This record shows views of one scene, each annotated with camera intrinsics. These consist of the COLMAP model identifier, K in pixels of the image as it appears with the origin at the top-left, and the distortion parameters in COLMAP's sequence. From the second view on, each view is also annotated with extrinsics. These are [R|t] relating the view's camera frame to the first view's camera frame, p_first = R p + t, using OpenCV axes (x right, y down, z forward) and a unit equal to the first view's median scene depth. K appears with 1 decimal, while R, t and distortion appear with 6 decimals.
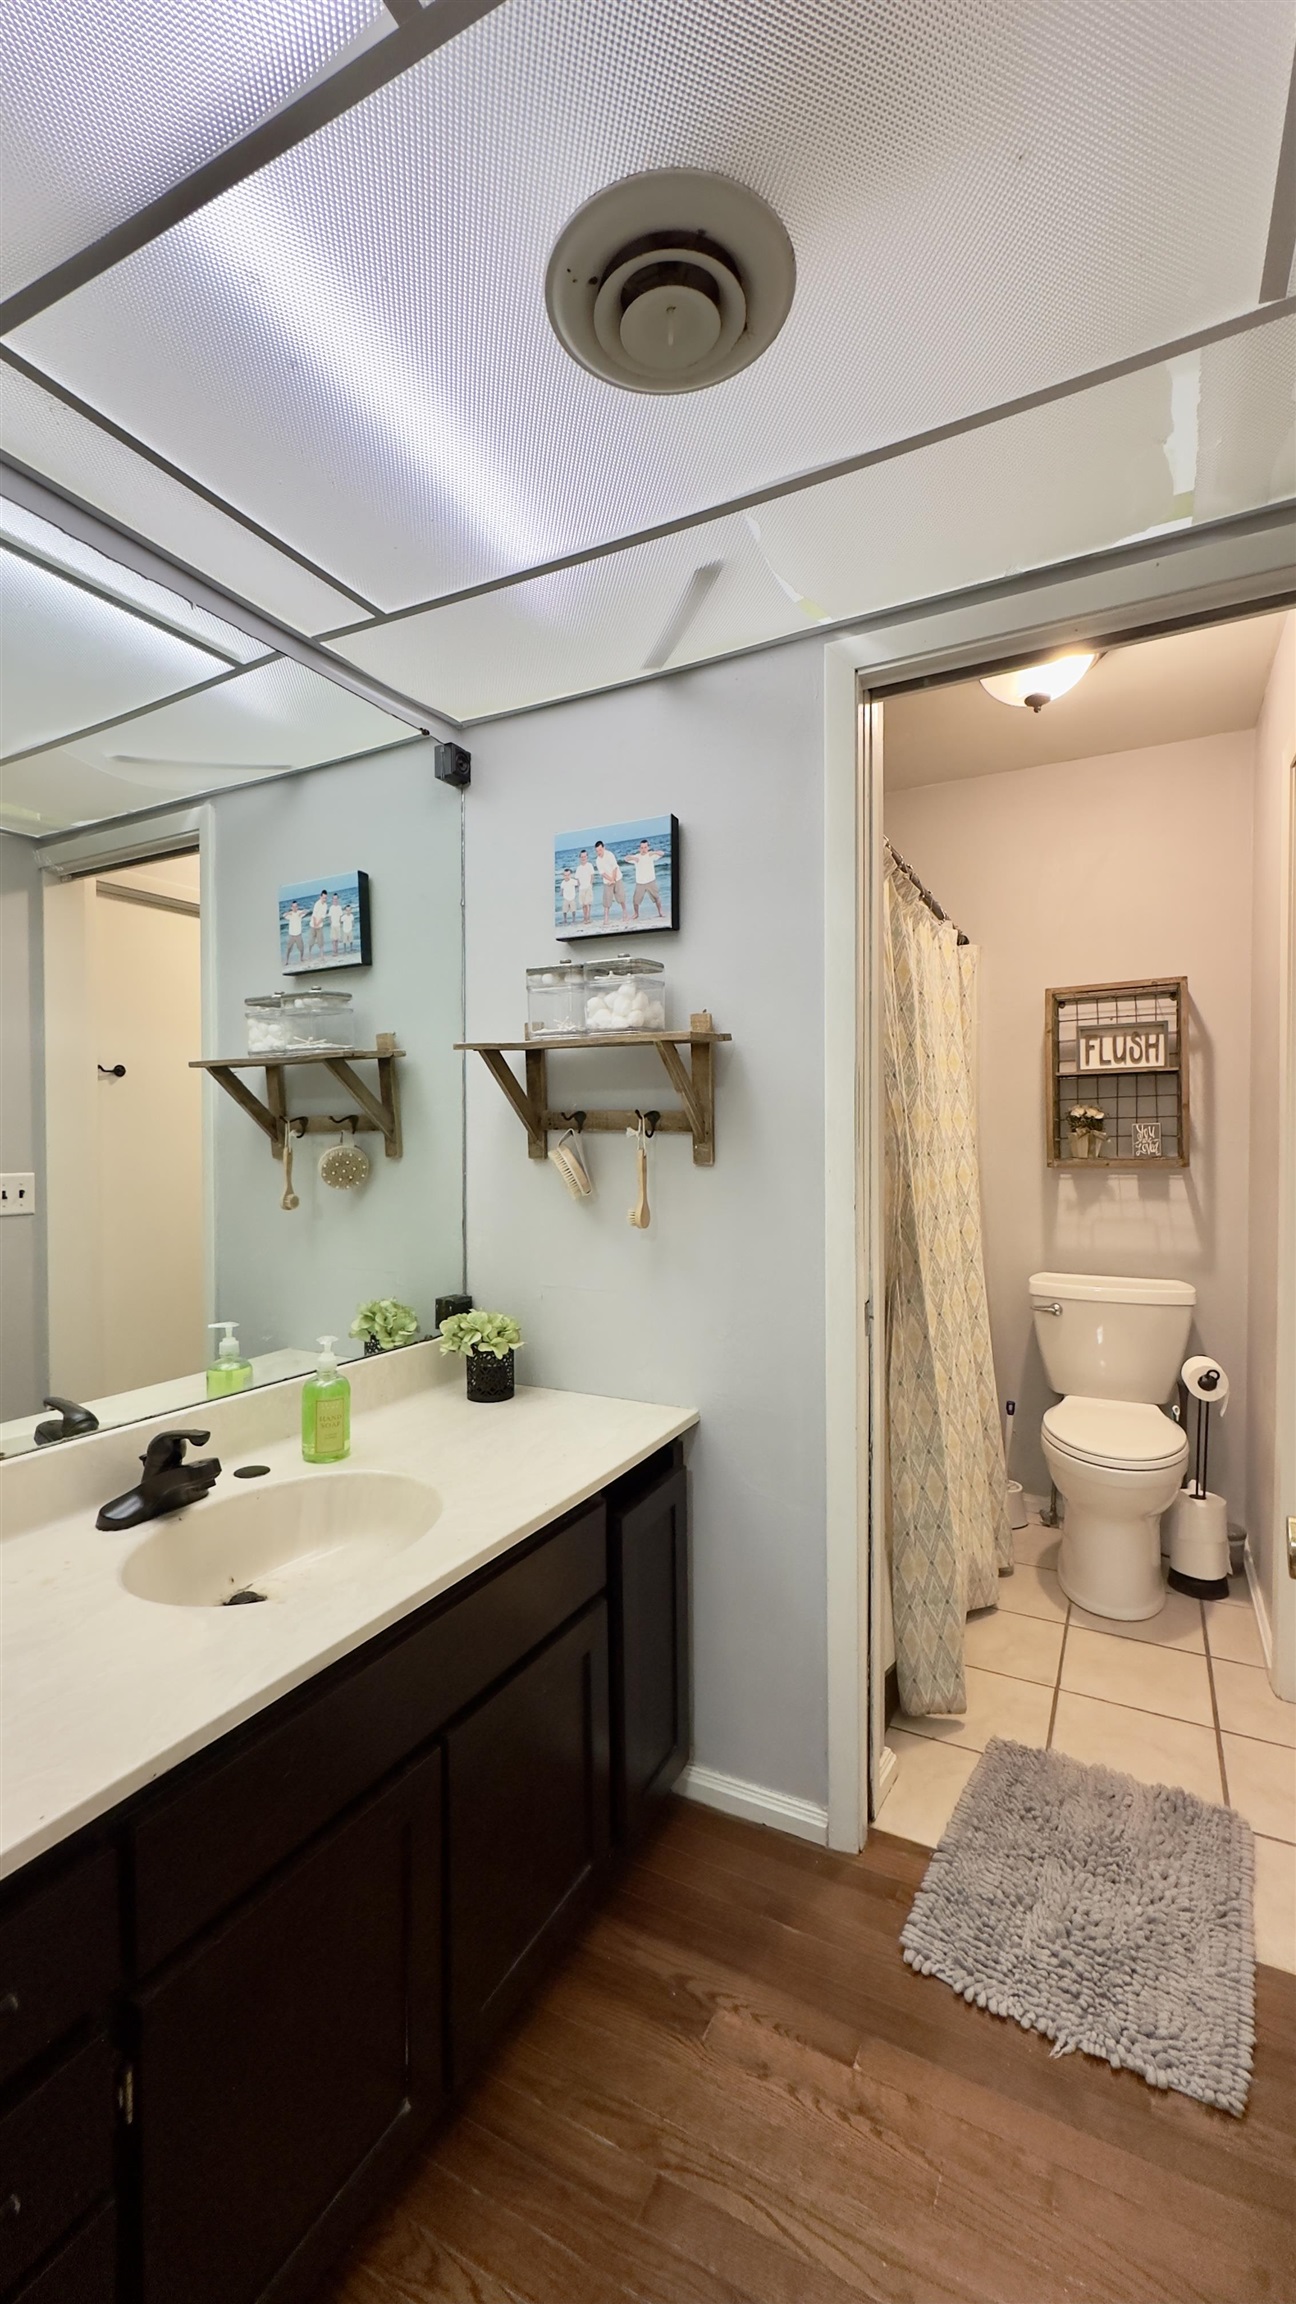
lens RADIAL K [[914.3, 0, 648.0], [0, 914.3, 1152.0], [0, 0, 1]] dist [-0.004362, 0.000554]
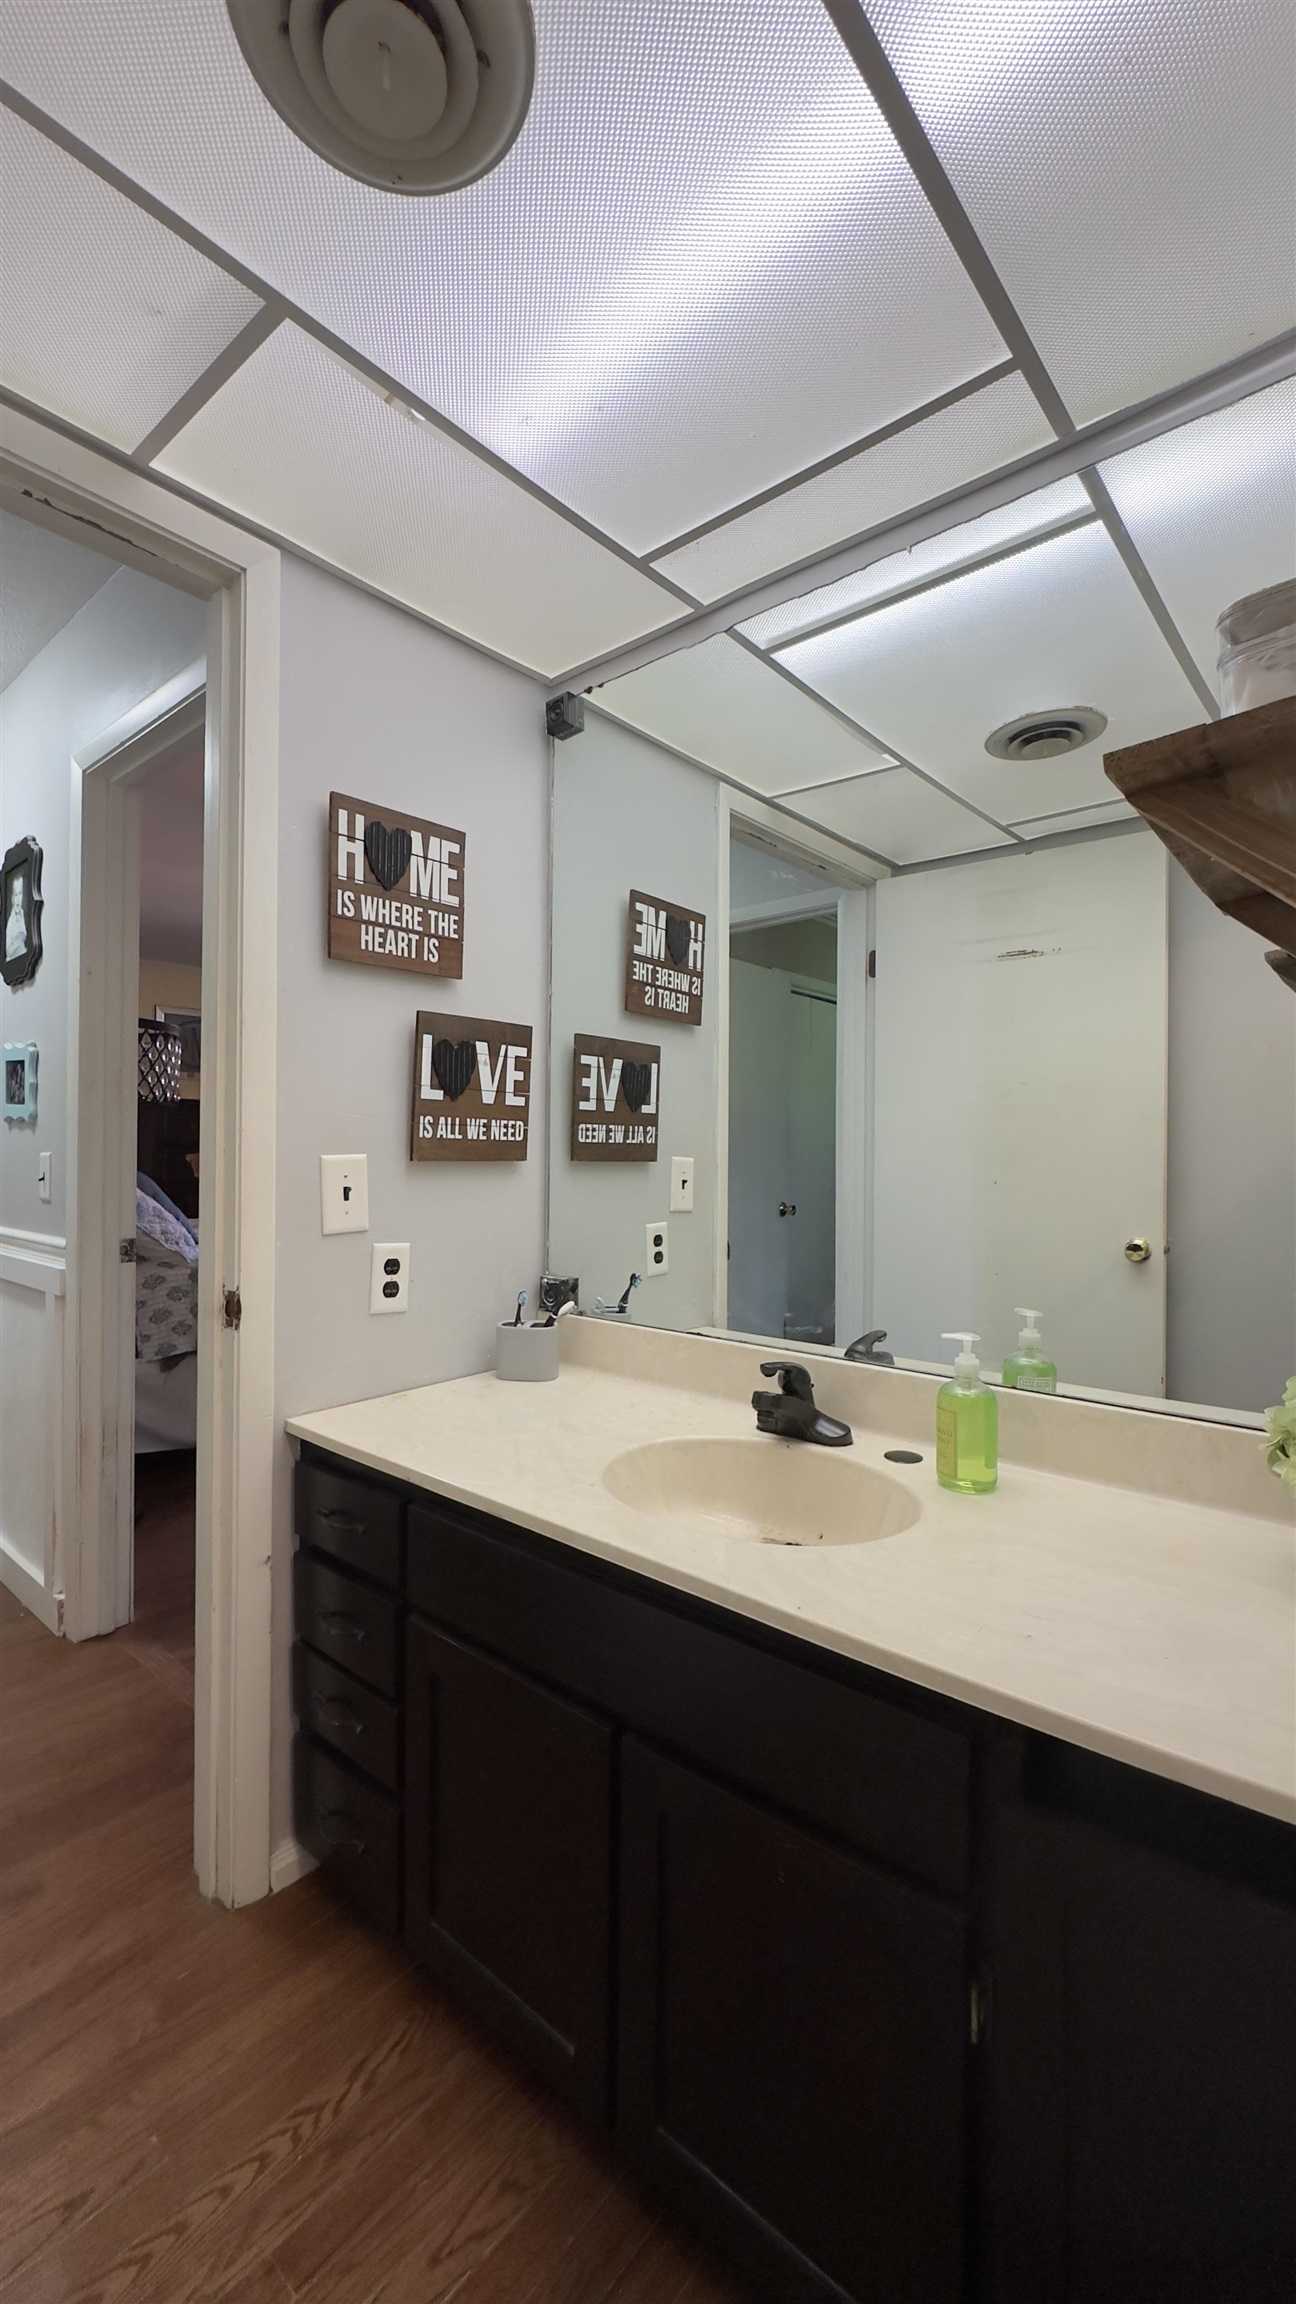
lens RADIAL K [[914.3, 0, 648.0], [0, 914.3, 1152.0], [0, 0, 1]] dist [-0.004362, 0.000554]
pose [[-0.217884, -0.004677, -0.975964, 0.559345], [-0.017220, 0.999851, -0.000947, 0.058661], [0.975823, 0.016600, -0.217932, 1.039141]]
